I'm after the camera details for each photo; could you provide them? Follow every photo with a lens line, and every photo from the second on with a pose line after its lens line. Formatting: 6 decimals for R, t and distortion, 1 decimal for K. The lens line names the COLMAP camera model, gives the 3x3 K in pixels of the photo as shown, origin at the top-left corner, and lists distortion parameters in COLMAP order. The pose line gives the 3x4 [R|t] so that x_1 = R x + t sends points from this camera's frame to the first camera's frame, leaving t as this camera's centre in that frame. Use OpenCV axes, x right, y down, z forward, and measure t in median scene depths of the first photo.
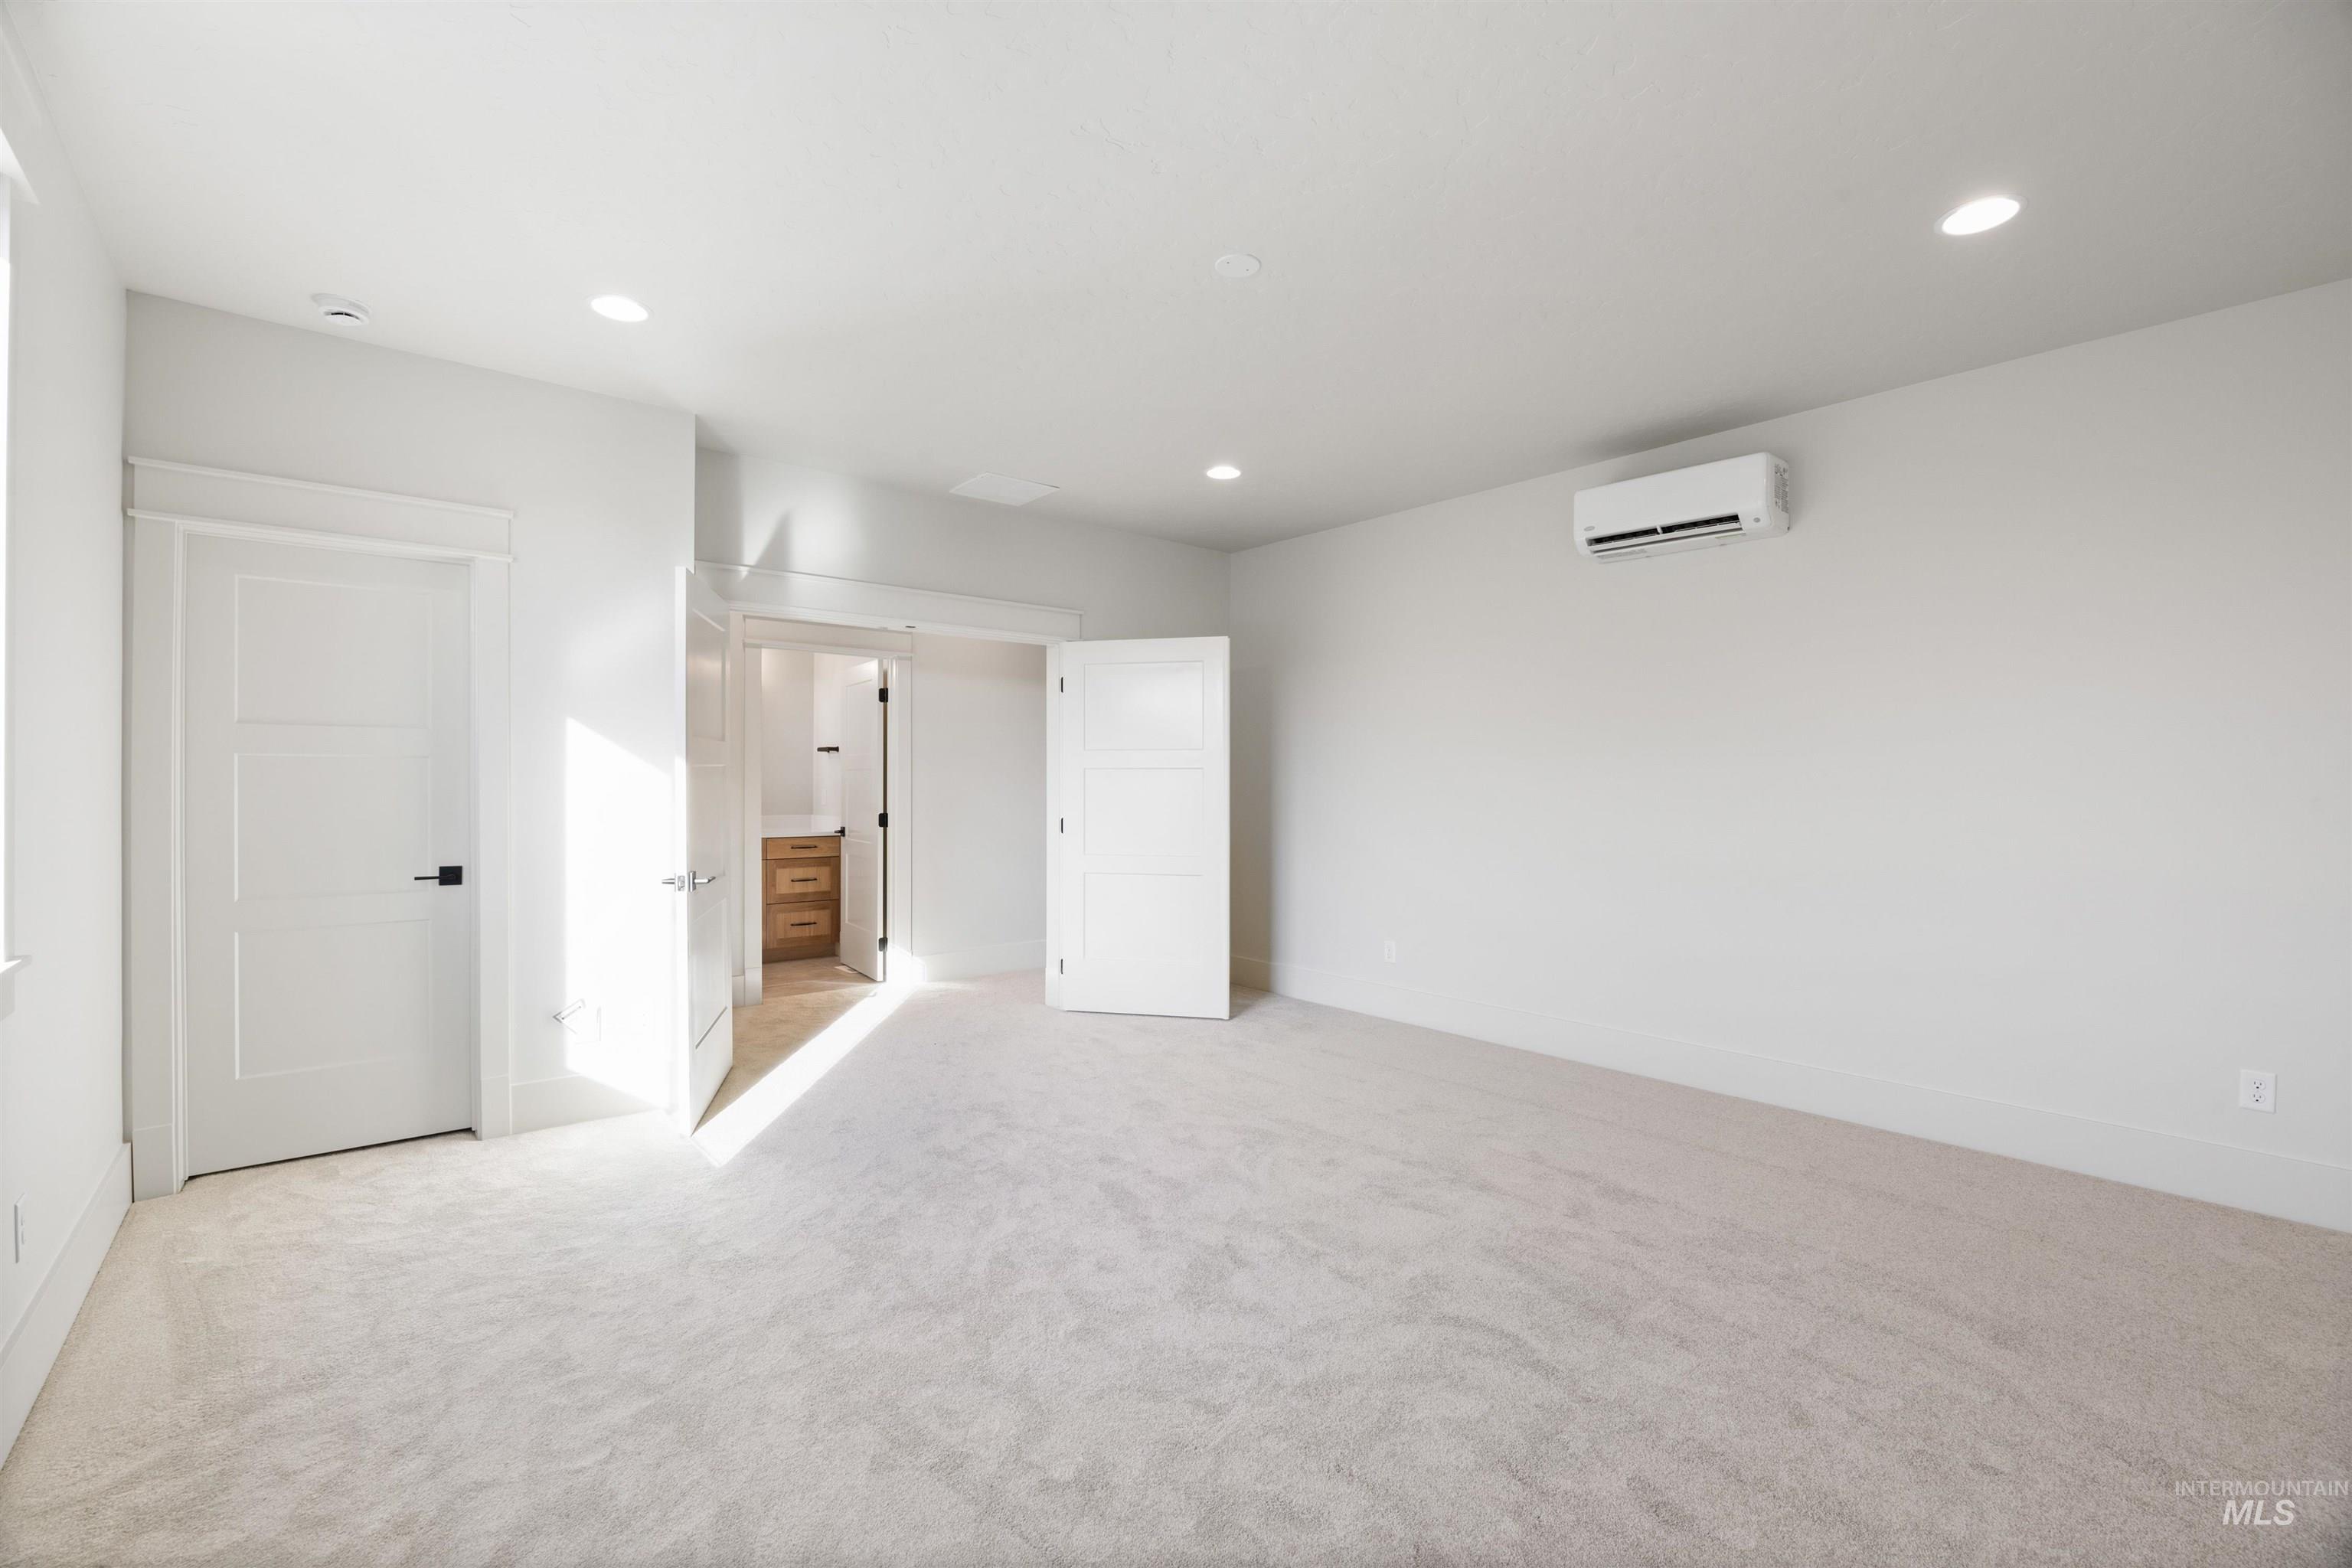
lens RADIAL K [[1012.6, 0, 1166.0], [0, 1012.6, 778.8], [0, 0, 1]] dist [-0.015031, 0.000007]
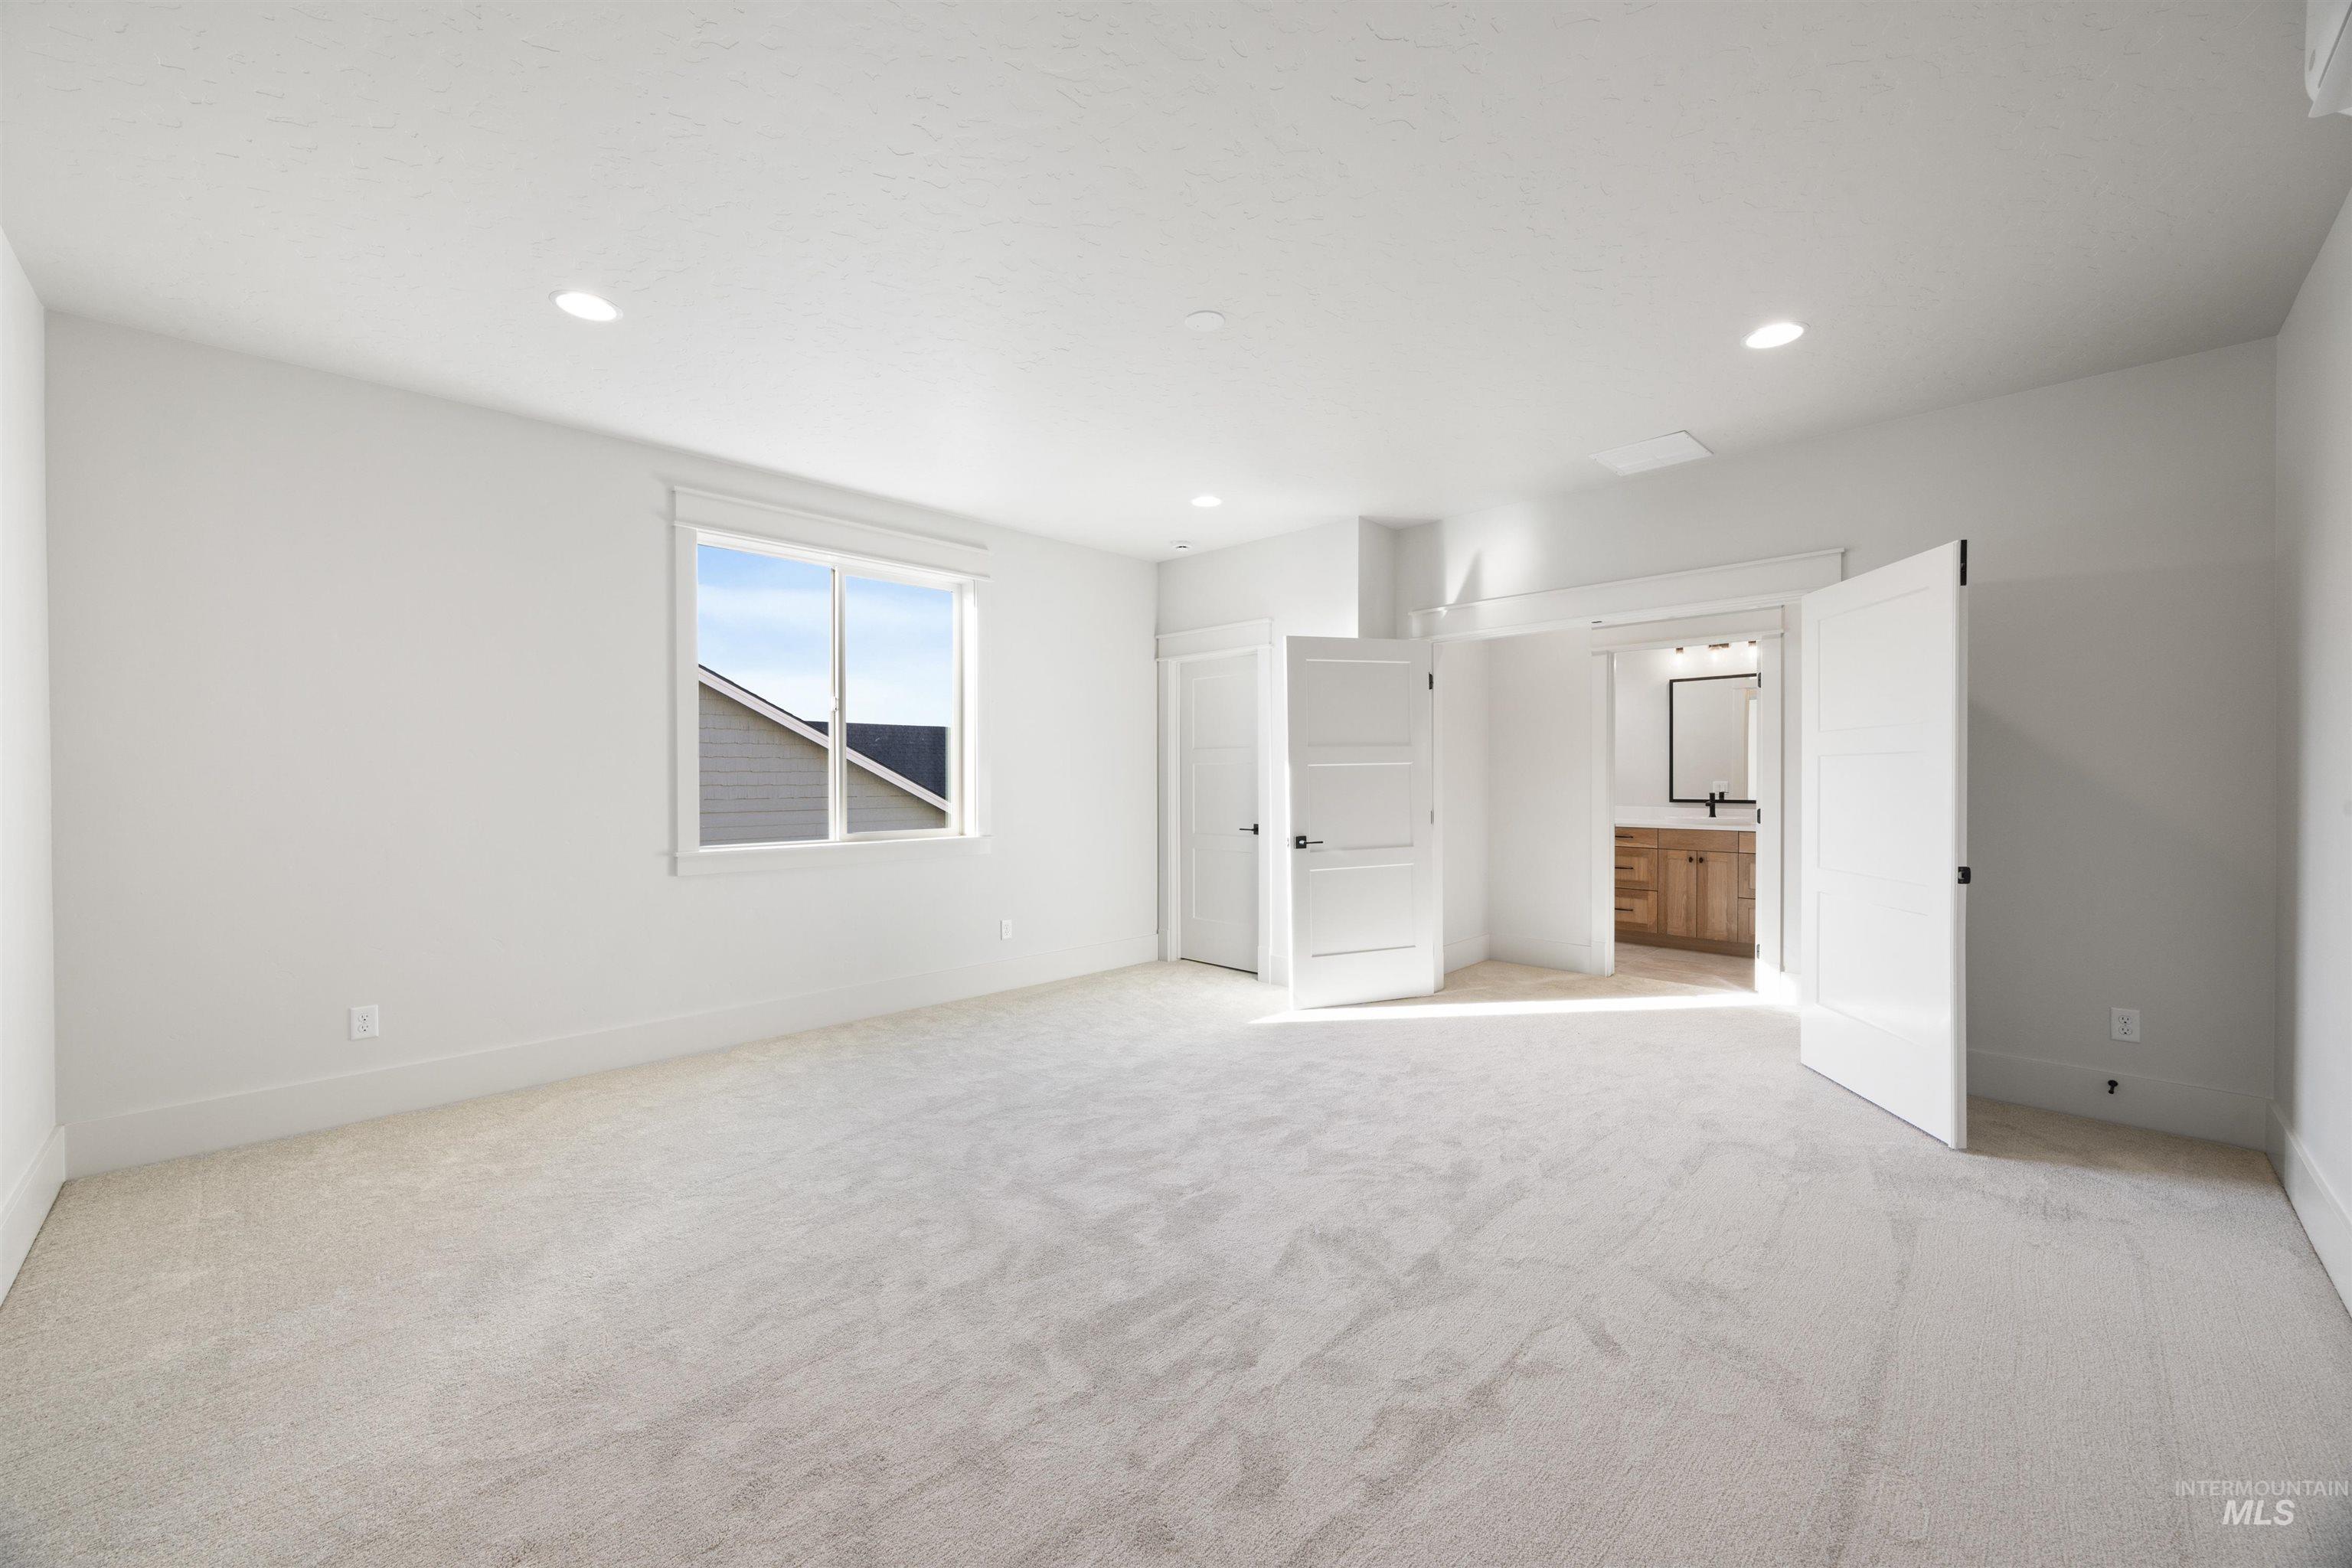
lens RADIAL K [[907.1, 0, 1161.9], [0, 907.1, 781.3], [0, 0, 1]] dist [0.009547, -0.000020]
pose [[0.090350, 0.003560, -0.995904, 0.885303], [0.006108, 0.999973, 0.004129, 0.003858], [0.995891, -0.006457, 0.090326, 0.694753]]
